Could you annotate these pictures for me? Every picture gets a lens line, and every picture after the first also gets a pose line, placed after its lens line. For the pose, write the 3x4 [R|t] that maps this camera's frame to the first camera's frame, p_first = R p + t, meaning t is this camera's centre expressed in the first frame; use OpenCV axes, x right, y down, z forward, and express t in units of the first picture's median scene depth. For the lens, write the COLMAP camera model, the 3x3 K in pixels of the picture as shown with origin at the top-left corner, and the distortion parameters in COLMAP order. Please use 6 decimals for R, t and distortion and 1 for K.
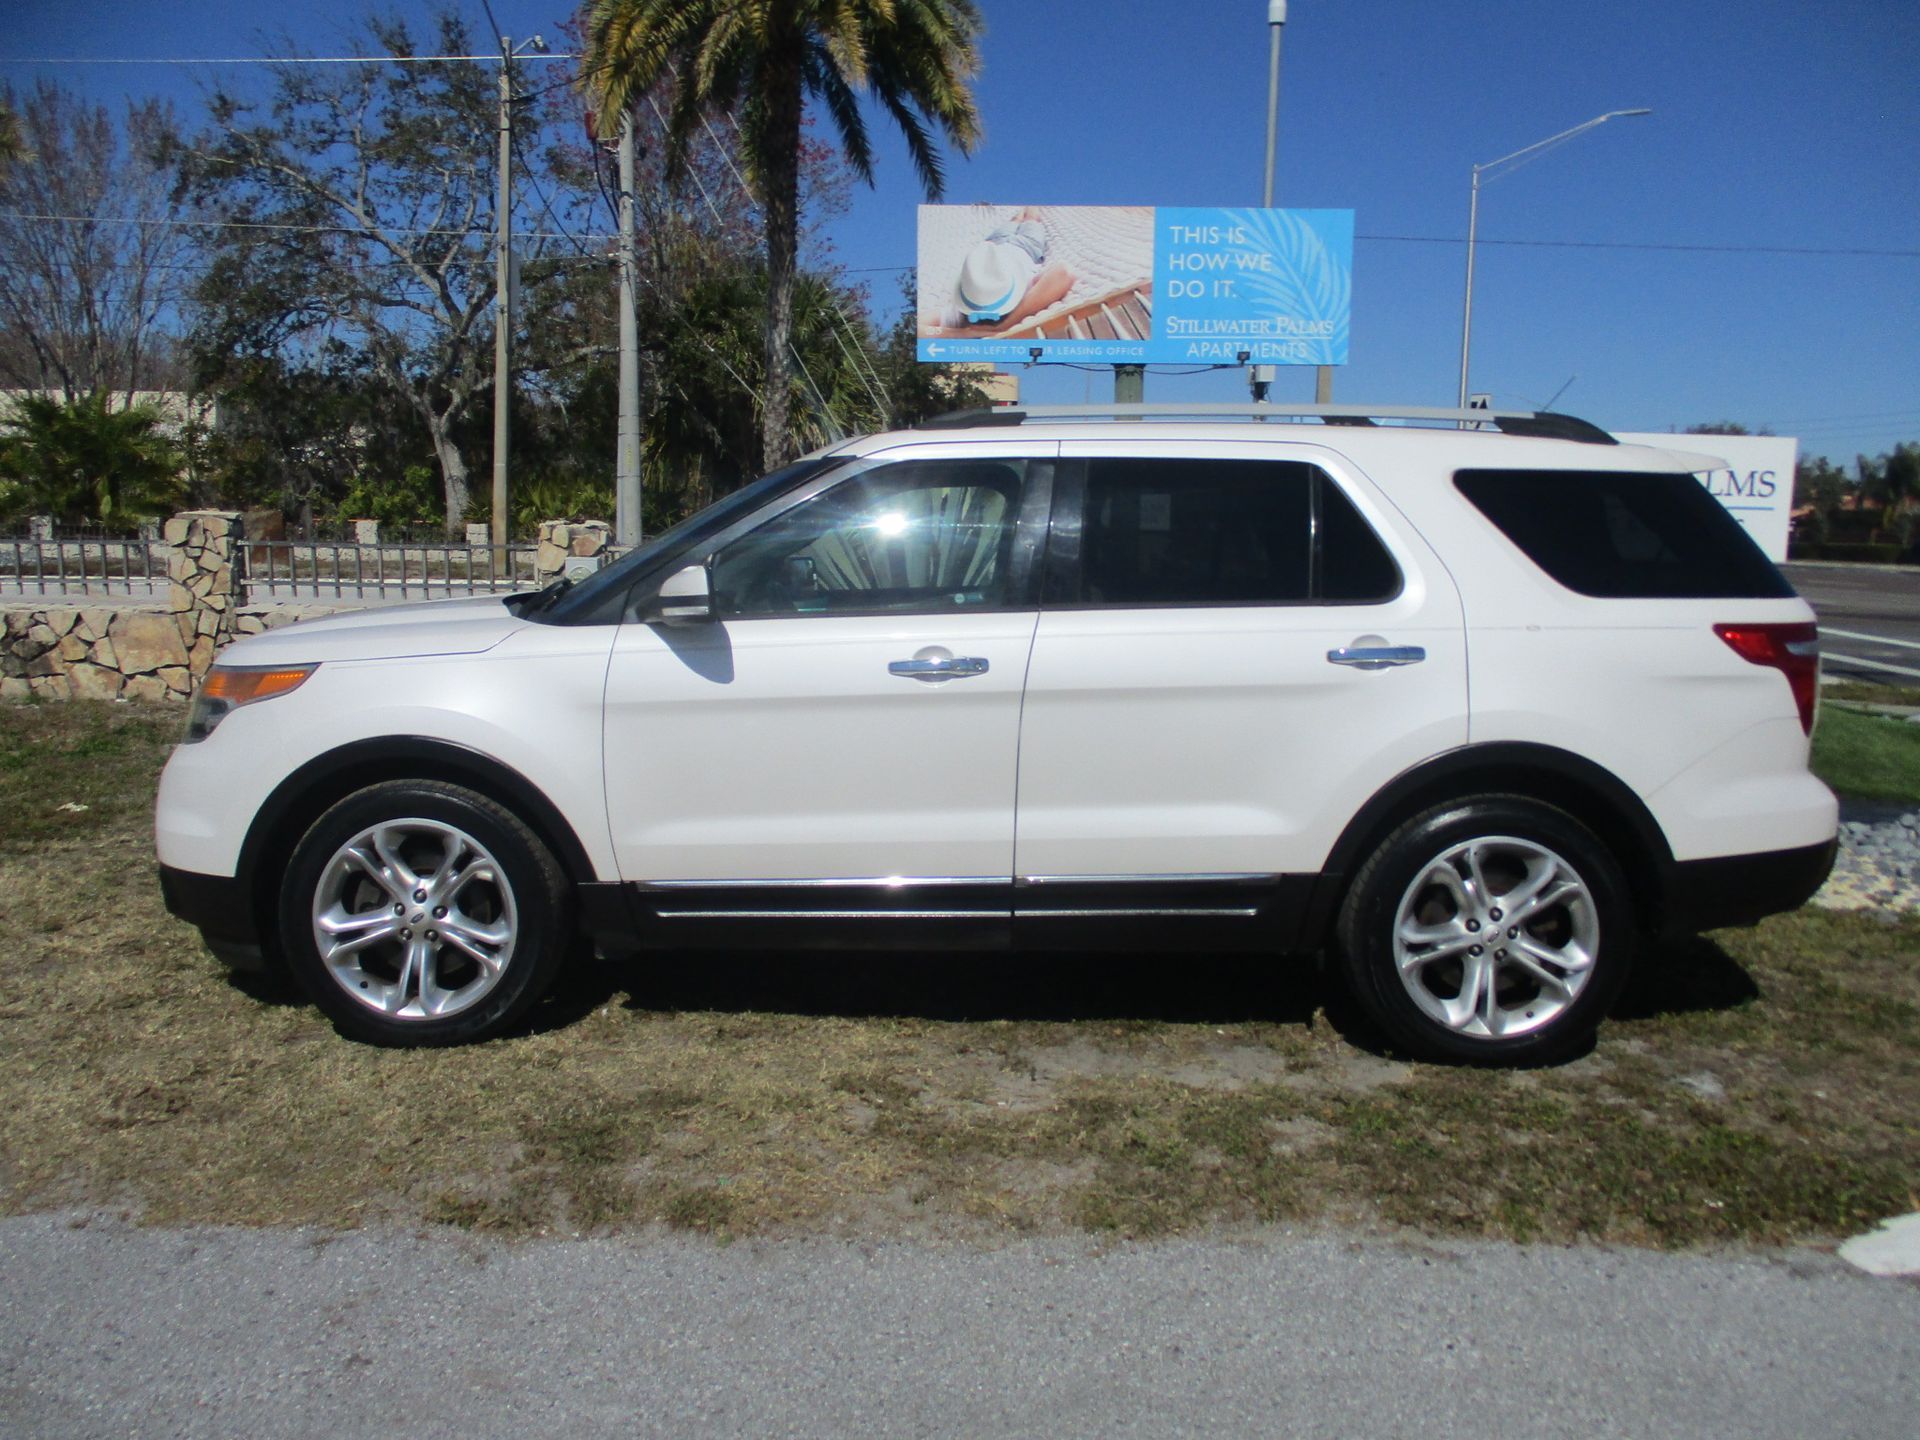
lens RADIAL K [[1786.6, 0, 950.9], [0, 1786.6, 736.6], [0, 0, 1]] dist [-0.022845, 0.000000]
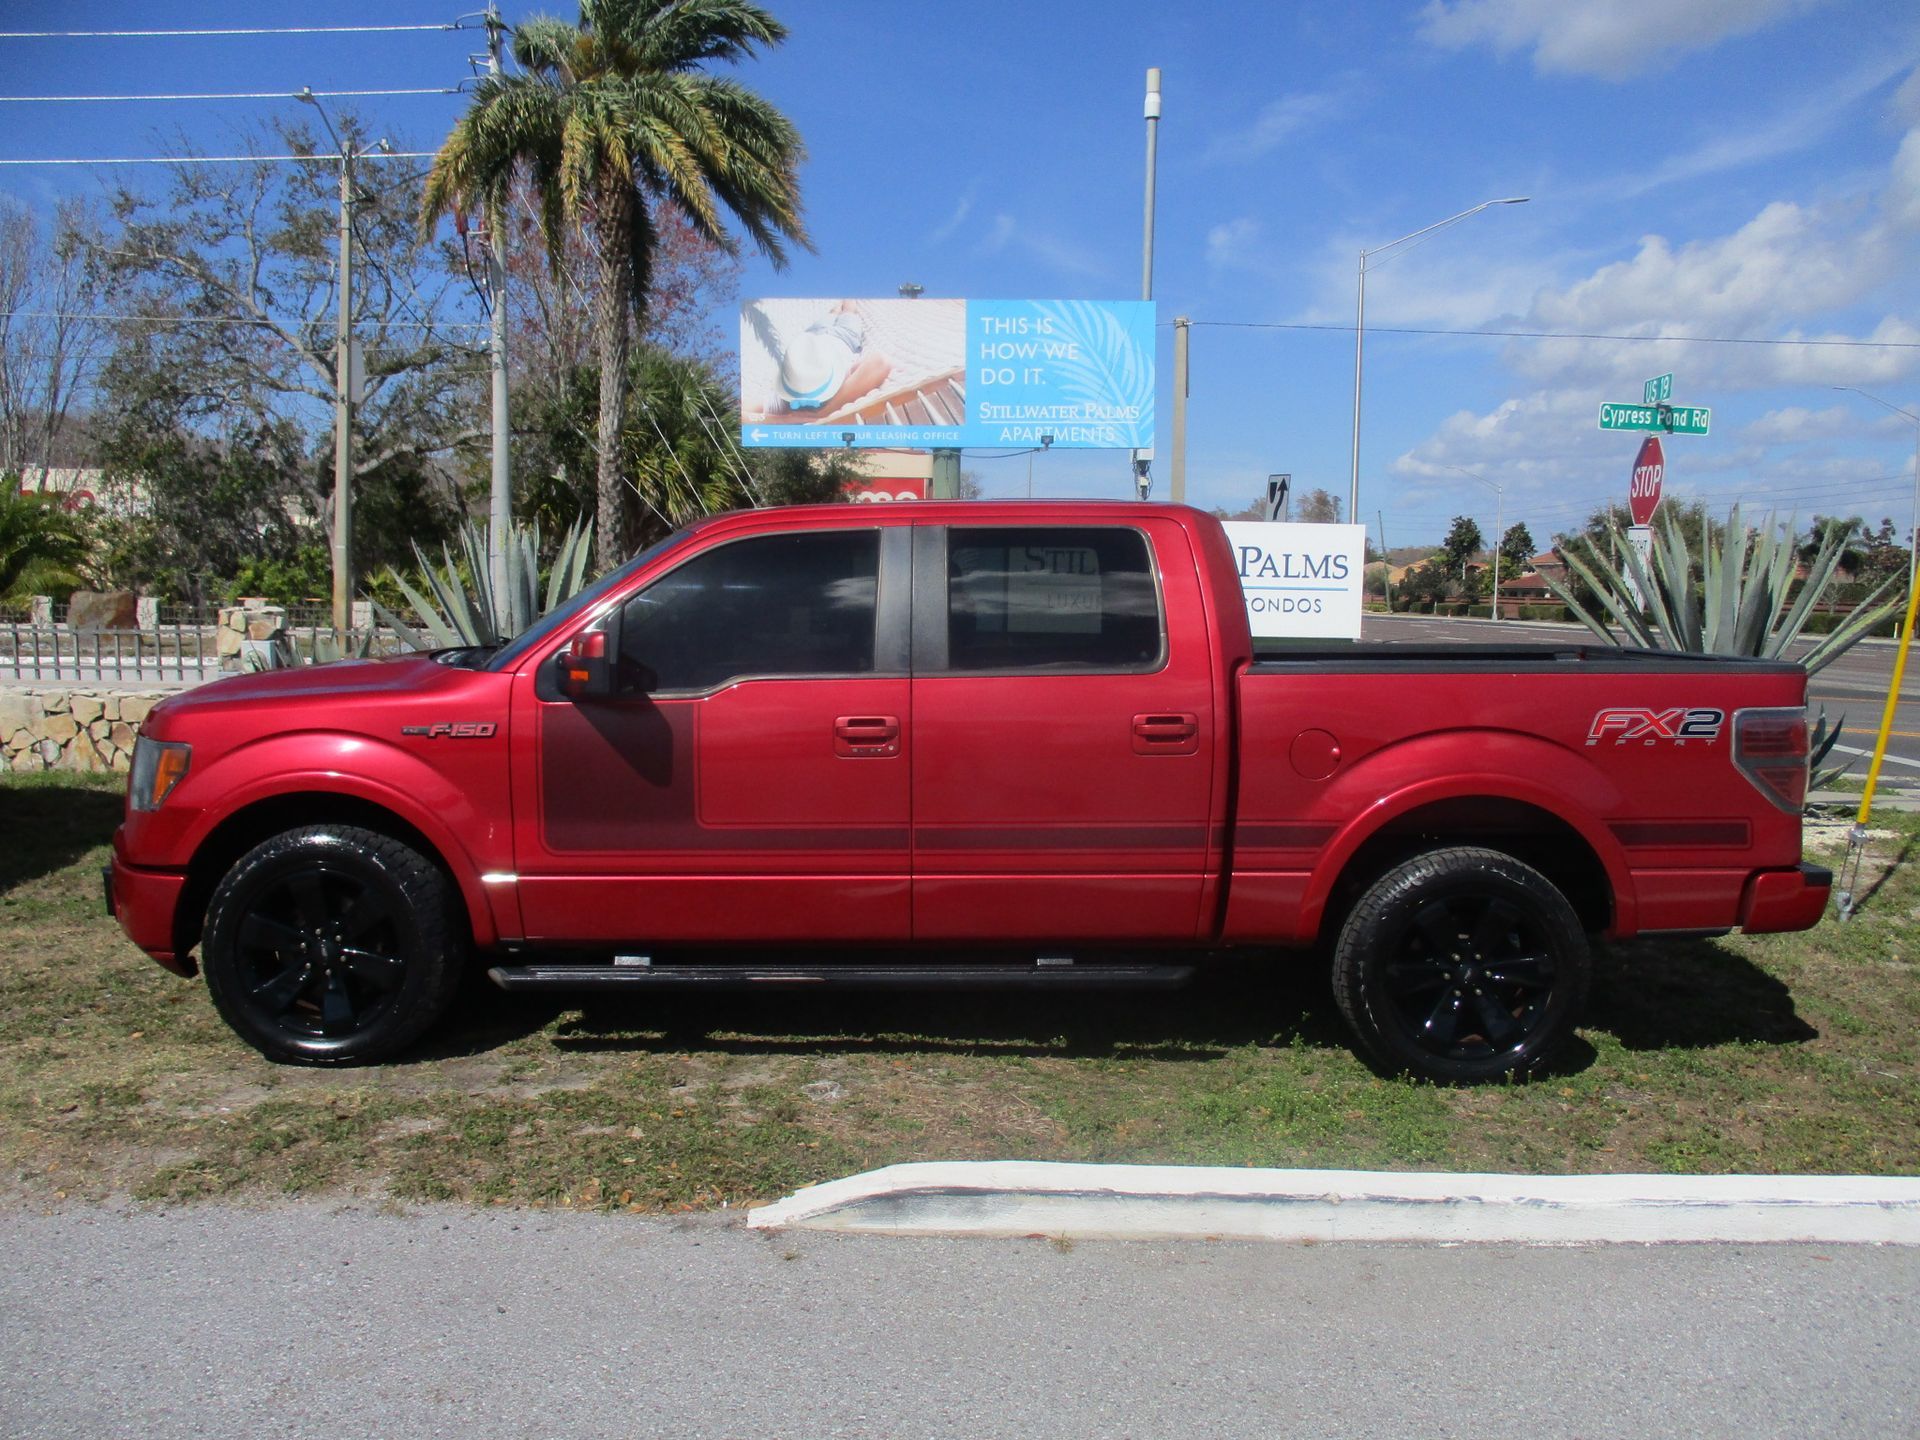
lens RADIAL K [[1786.6, 0, 953.5], [0, 1786.6, 715.8], [0, 0, 1]] dist [-0.022845, 0.000000]
pose [[0.999894, -0.006517, 0.012995, 0.091496], [0.007178, 0.998649, -0.051465, 0.001637], [-0.012642, 0.051553, 0.998590, -0.036511]]
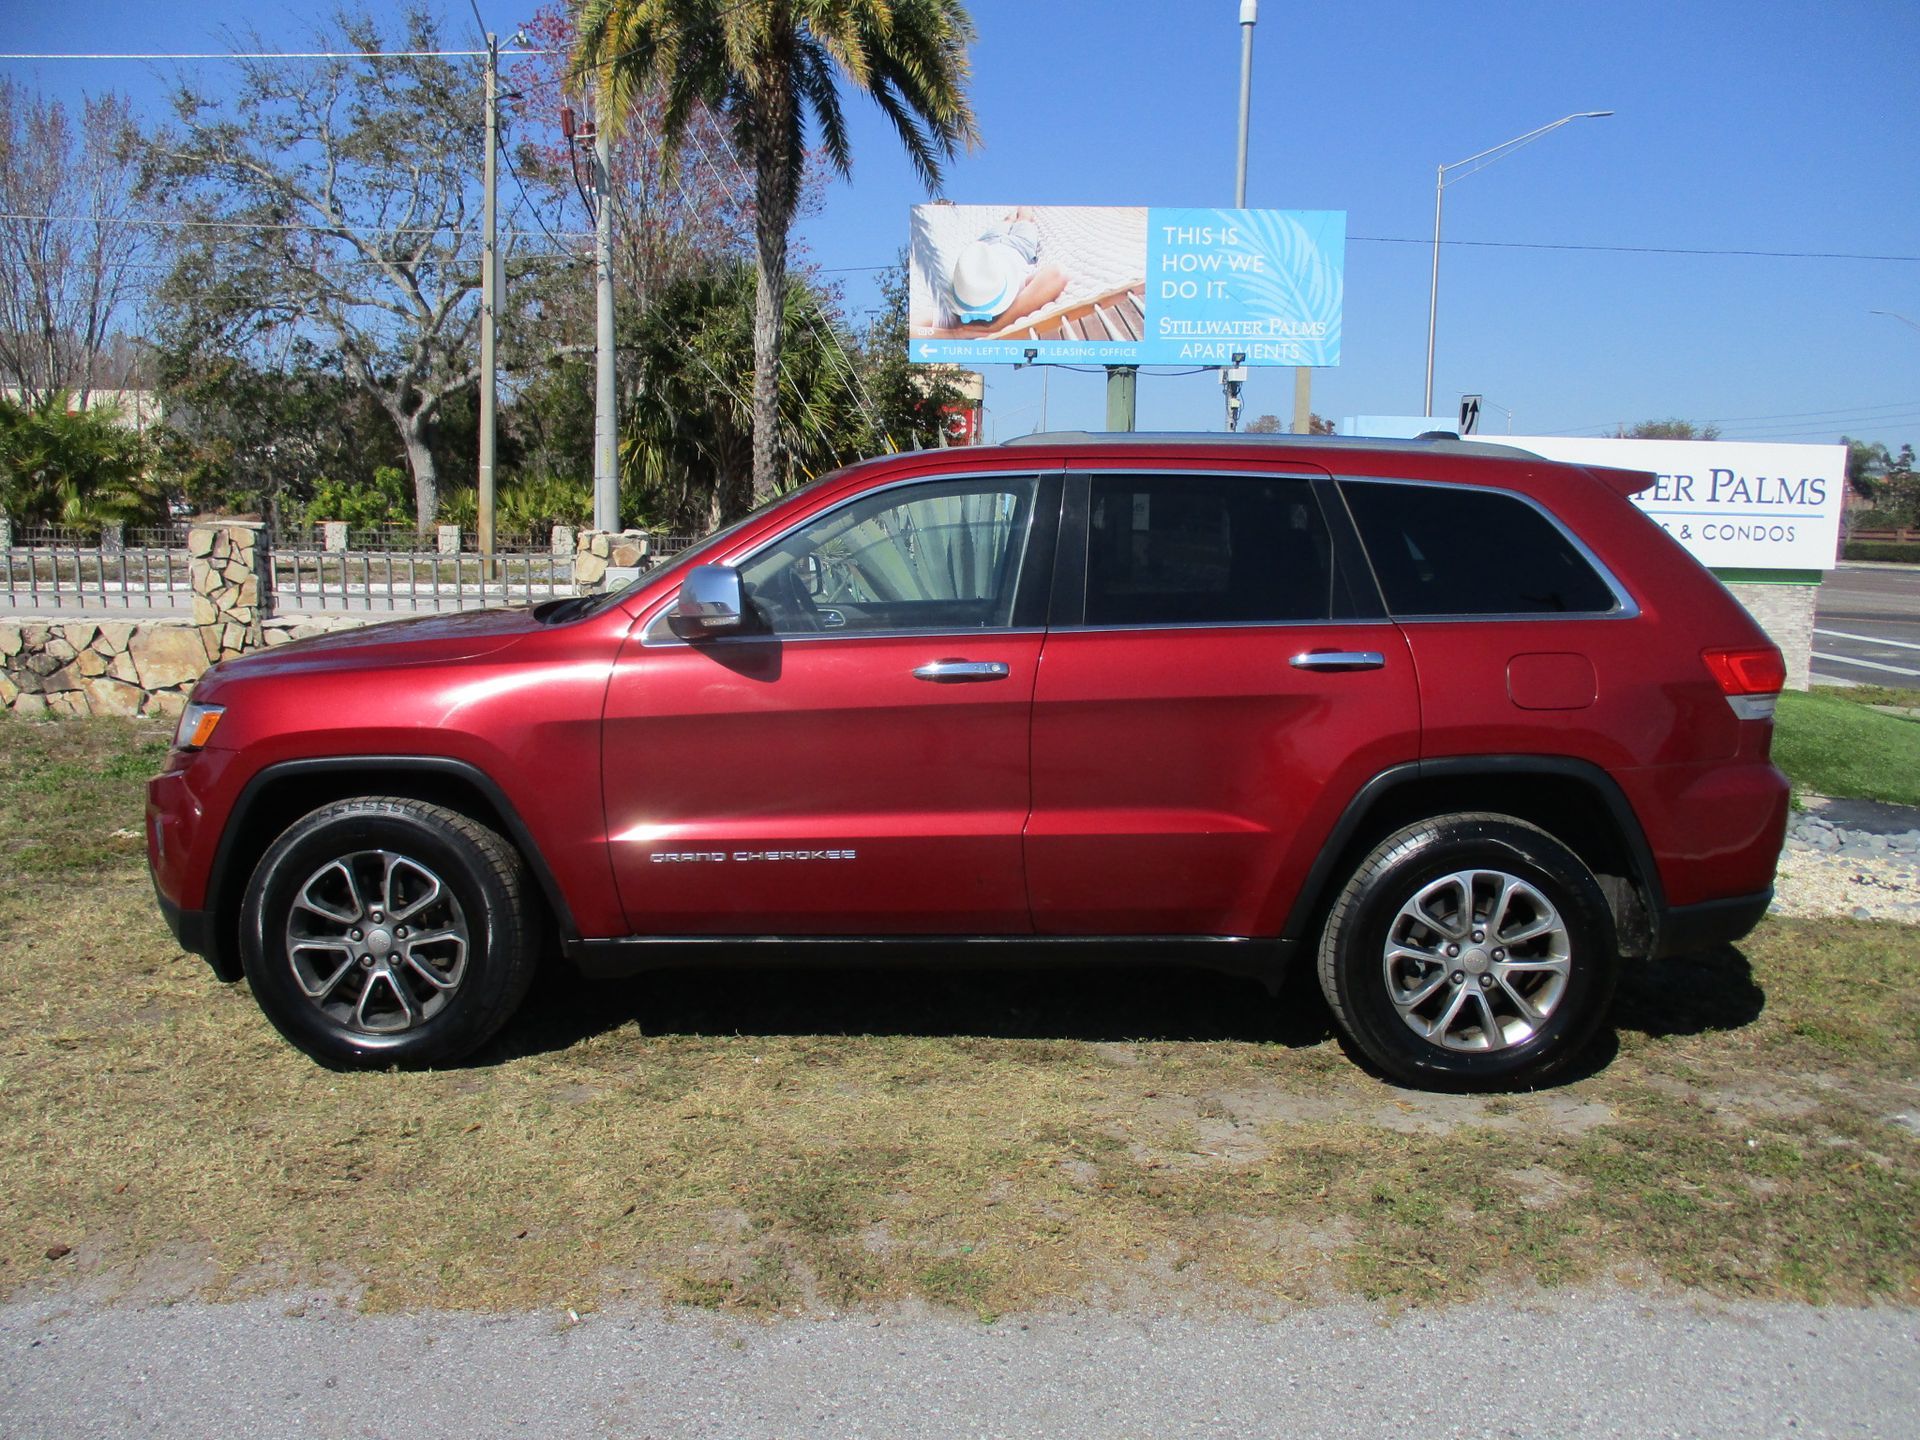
lens RADIAL K [[1786.6, 0, 959.4], [0, 1786.6, 728.3], [0, 0, 1]] dist [-0.022845, 0.000000]
pose [[0.999455, -0.006310, 0.032413, -0.024872], [0.006399, 0.999976, -0.002634, -0.004002], [-0.032396, 0.002840, 0.999471, 0.007766]]
